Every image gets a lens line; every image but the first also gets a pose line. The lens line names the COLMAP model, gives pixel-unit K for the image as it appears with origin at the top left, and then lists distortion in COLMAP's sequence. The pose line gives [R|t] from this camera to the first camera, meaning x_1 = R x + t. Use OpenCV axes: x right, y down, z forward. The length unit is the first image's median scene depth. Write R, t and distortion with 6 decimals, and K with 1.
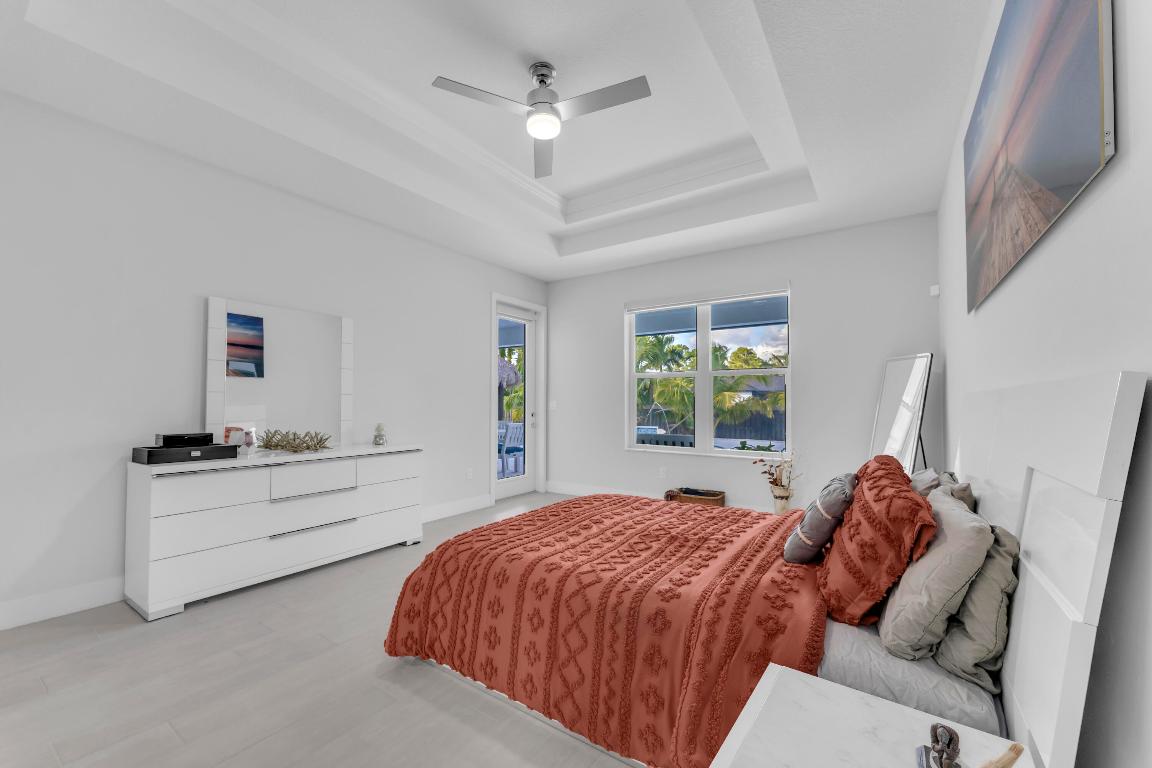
lens RADIAL K [[458.3, 0, 576.0], [0, 458.3, 390.5], [0, 0, 1]] dist [0.004155, -0.000990]
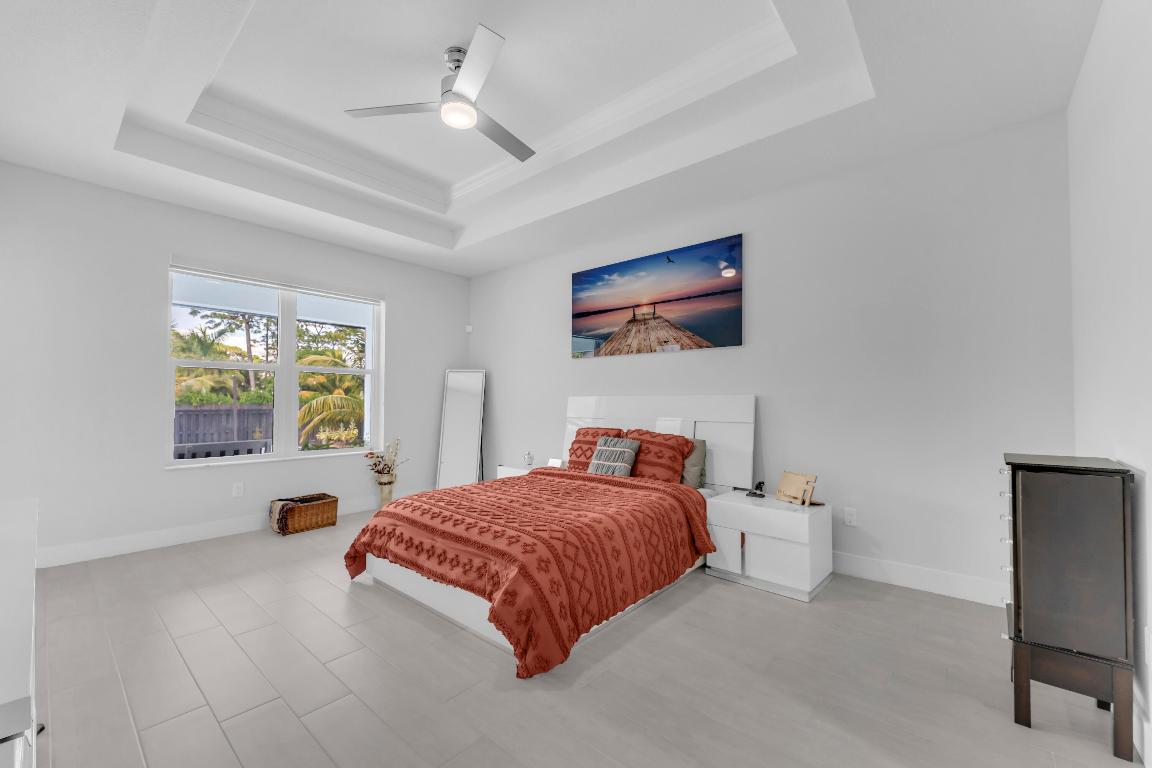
lens RADIAL K [[458.3, 0, 576.0], [0, 458.3, 388.9], [0, 0, 1]] dist [0.004155, -0.000990]
pose [[0.104558, 0.025354, 0.994196, -0.719698], [-0.026922, 0.999381, -0.022655, 0.011965], [-0.994154, -0.024397, 0.105176, 0.463595]]
